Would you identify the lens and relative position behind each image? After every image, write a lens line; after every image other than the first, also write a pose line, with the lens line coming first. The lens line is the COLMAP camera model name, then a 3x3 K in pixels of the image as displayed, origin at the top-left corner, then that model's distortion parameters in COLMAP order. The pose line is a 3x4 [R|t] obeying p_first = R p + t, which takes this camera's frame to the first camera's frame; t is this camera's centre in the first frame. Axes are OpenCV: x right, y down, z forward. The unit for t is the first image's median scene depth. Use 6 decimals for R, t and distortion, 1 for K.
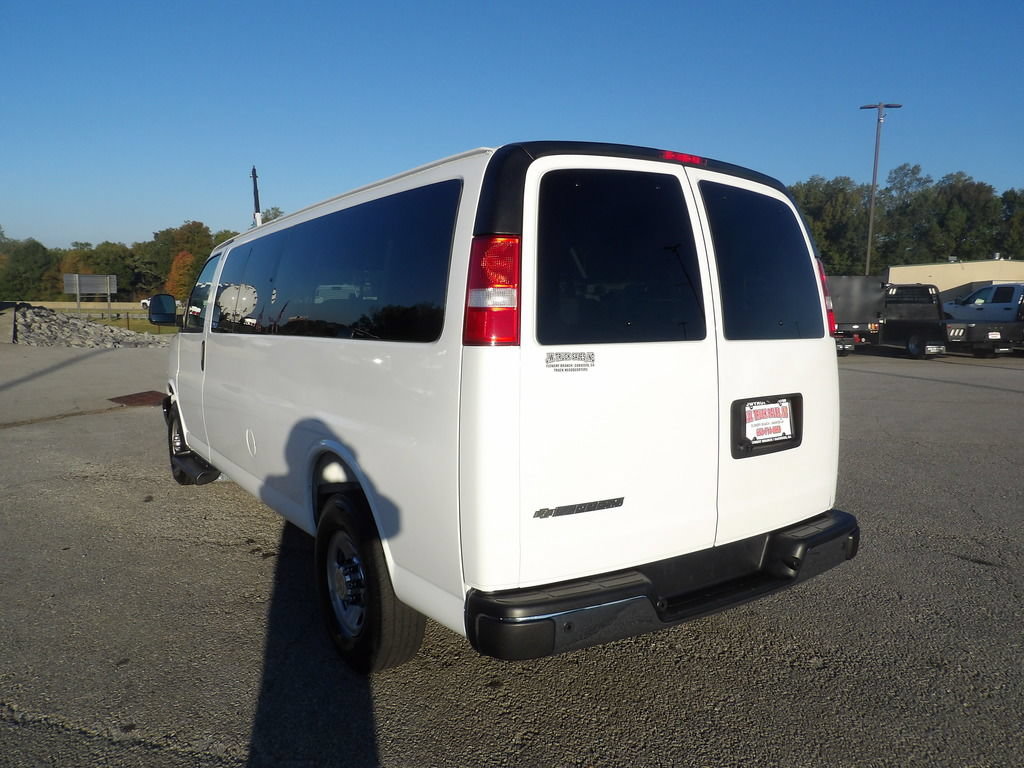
lens RADIAL K [[730.8, 0, 515.2], [0, 730.8, 390.0], [0, 0, 1]] dist [-0.040287, 0.050800]
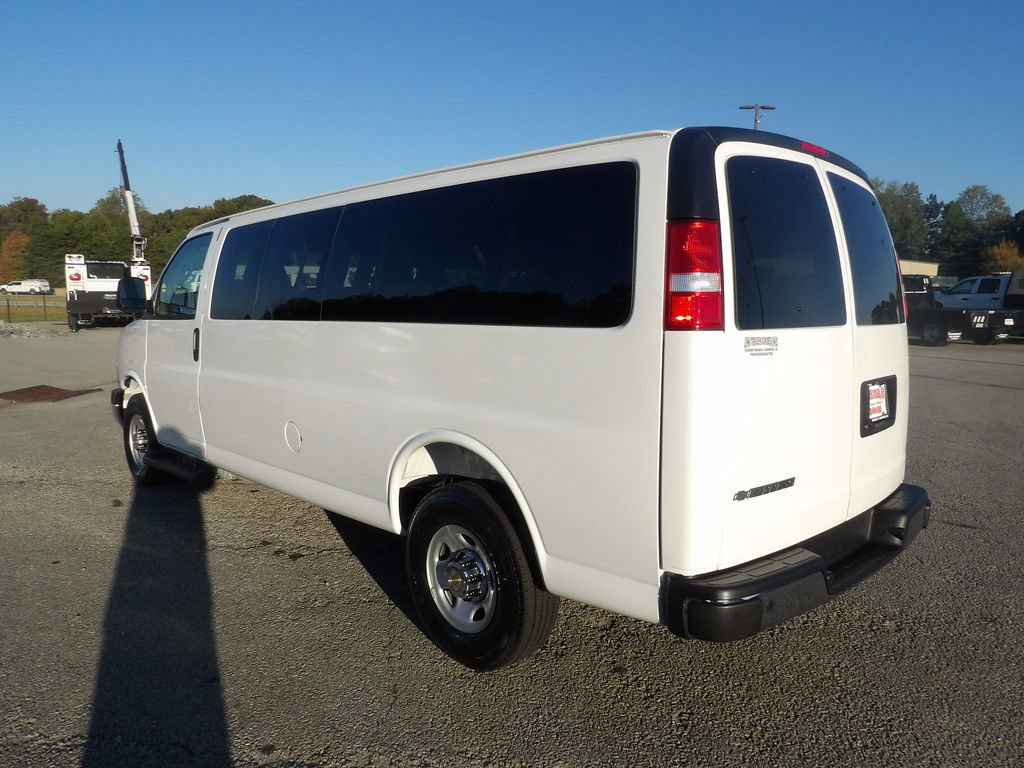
lens RADIAL K [[730.8, 0, 515.2], [0, 730.8, 390.0], [0, 0, 1]] dist [-0.040287, 0.050800]
pose [[0.984821, -0.017131, 0.172726, -0.403318], [0.014328, 0.999745, 0.017465, -0.000146], [-0.172981, -0.014726, 0.984815, 0.053905]]
